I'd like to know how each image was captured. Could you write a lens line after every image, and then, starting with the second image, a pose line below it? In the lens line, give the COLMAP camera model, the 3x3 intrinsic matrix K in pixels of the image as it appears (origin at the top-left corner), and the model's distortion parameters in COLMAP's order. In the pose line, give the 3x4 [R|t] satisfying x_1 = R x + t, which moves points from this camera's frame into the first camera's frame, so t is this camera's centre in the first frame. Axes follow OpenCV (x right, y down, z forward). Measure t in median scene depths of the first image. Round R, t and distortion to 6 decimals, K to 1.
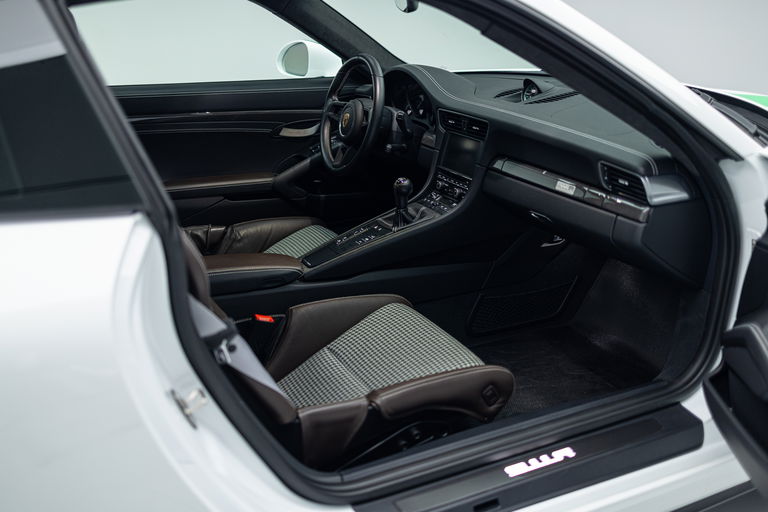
lens RADIAL K [[743.3, 0, 382.5], [0, 743.3, 254.6], [0, 0, 1]] dist [0.007884, 0.000000]
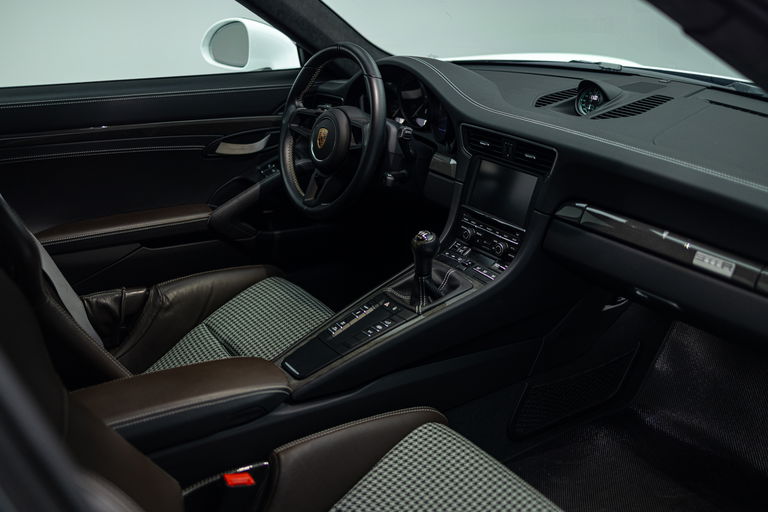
lens RADIAL K [[743.3, 0, 385.6], [0, 743.3, 257.8], [0, 0, 1]] dist [0.007884, 0.000000]
pose [[0.988869, -0.041000, 0.143026, -0.098610], [0.034497, 0.998268, 0.047656, -0.104302], [-0.144732, -0.042191, 0.988571, 0.309997]]
